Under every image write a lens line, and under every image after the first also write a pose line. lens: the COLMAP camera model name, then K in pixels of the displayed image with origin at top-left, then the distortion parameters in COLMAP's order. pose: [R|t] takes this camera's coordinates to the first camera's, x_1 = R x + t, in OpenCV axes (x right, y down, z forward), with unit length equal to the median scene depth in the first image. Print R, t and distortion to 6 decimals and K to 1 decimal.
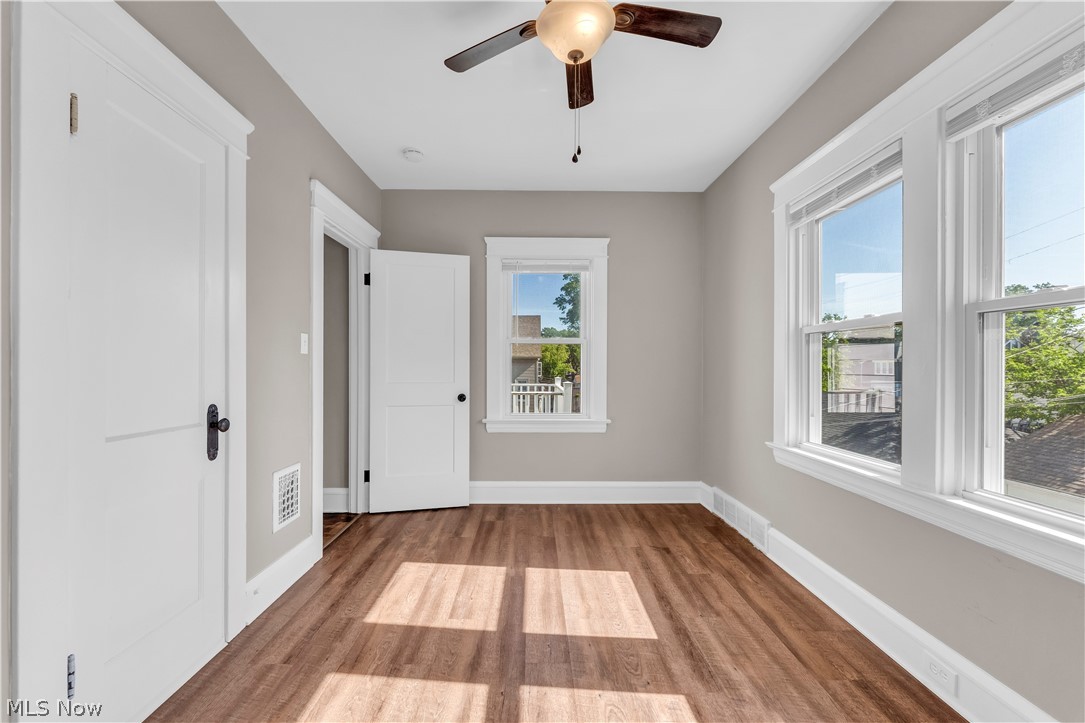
lens RADIAL K [[437.9, 0, 533.3], [0, 437.9, 368.1], [0, 0, 1]] dist [0.001794, 0.000180]
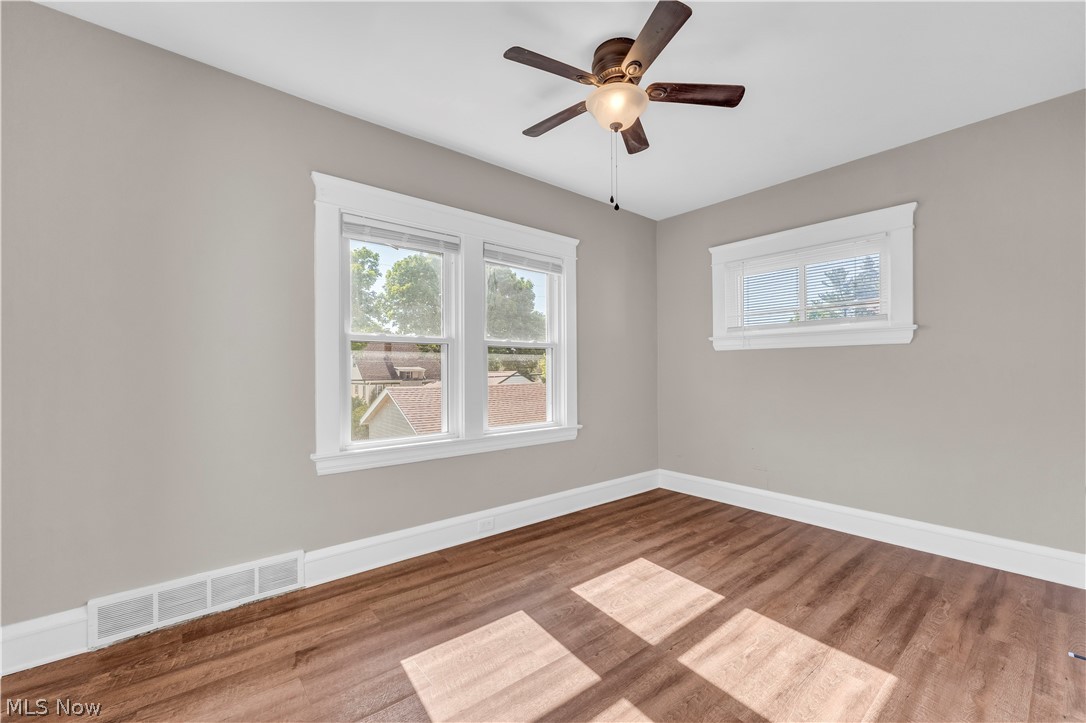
lens RADIAL K [[393.6, 0, 541.1], [0, 393.6, 371.7], [0, 0, 1]] dist [0.000642, 0.000015]
pose [[-0.590744, -0.006252, 0.806835, -0.633480], [0.001902, 0.999956, 0.009141, -0.042173], [-0.806857, 0.006935, -0.590706, 1.655311]]
